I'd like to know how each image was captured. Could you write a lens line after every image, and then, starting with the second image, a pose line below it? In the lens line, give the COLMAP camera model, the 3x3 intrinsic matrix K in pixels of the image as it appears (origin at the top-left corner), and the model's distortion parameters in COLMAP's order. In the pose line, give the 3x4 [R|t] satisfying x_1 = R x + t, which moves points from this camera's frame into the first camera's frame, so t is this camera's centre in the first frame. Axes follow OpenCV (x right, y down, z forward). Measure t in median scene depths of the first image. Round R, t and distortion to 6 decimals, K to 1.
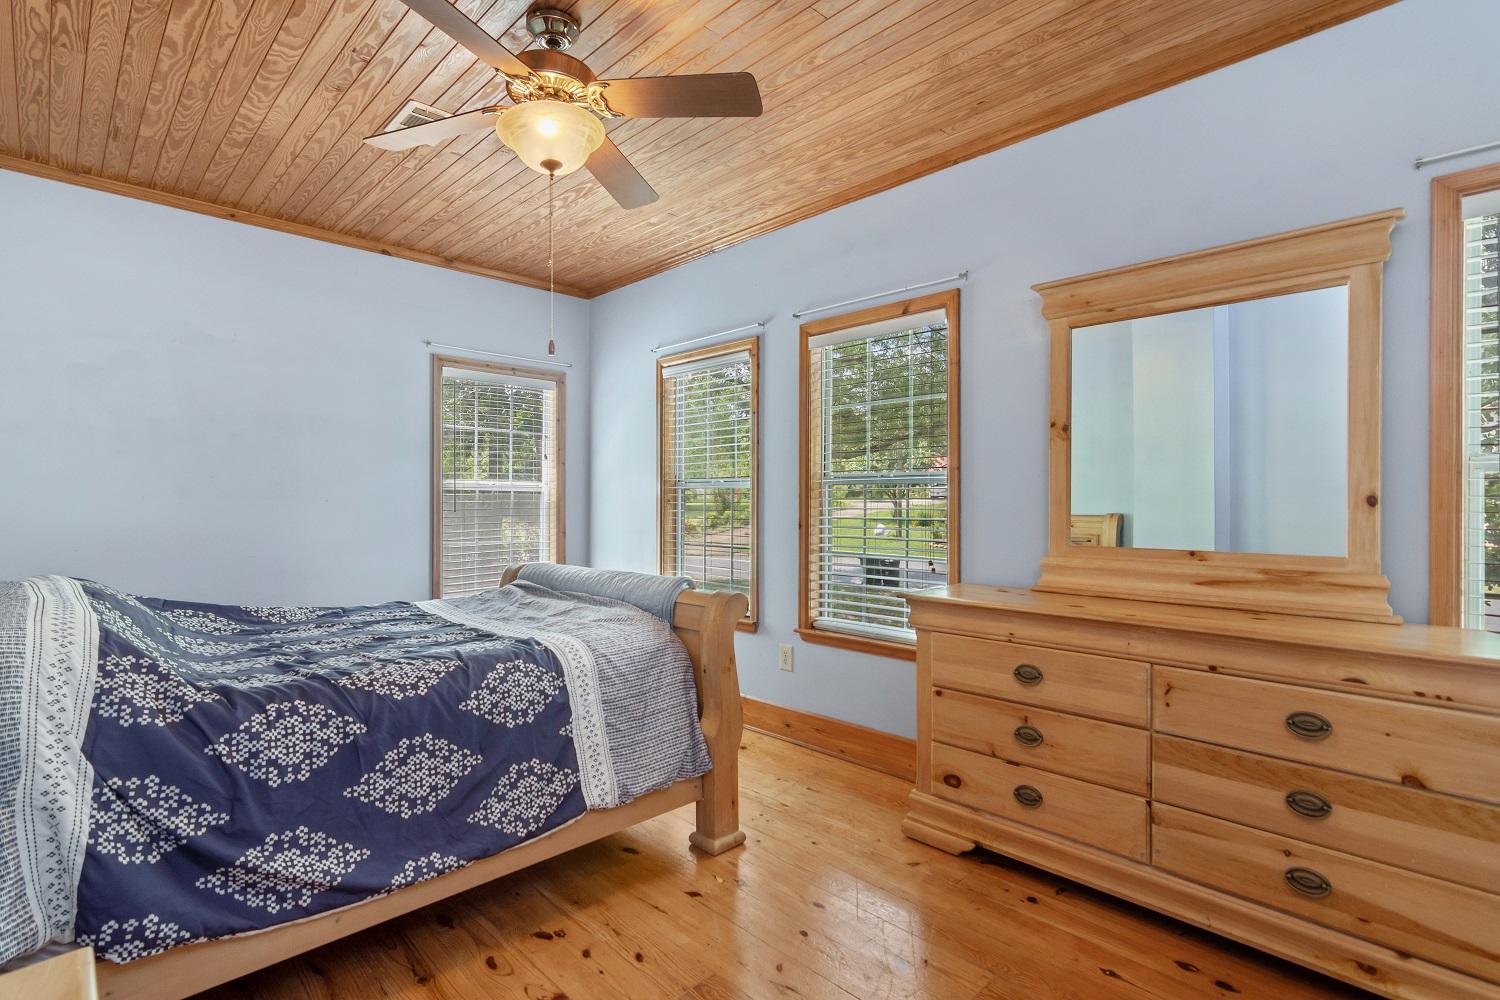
lens RADIAL K [[731.5, 0, 753.9], [0, 731.5, 502.4], [0, 0, 1]] dist [-0.001308, 0.001989]
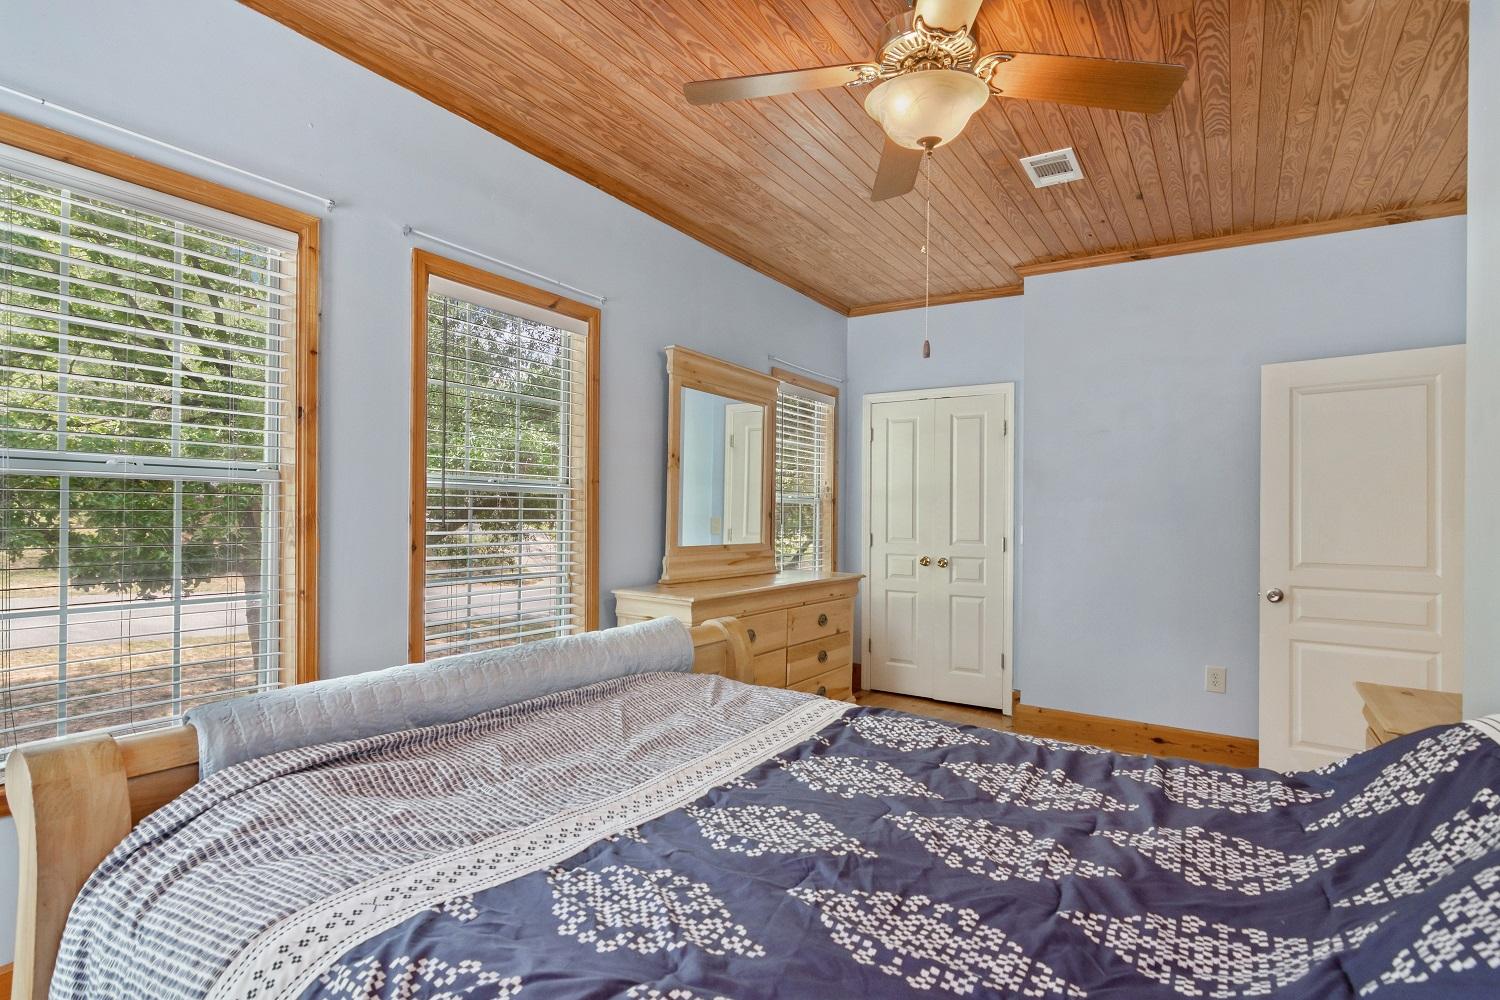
lens RADIAL K [[731.5, 0, 753.8], [0, 731.5, 508.3], [0, 0, 1]] dist [-0.001308, 0.001989]
pose [[-0.209055, 0.003173, 0.977899, -0.836594], [-0.014527, 0.999874, -0.006350, -0.004201], [-0.977796, -0.015533, -0.208983, 1.058782]]
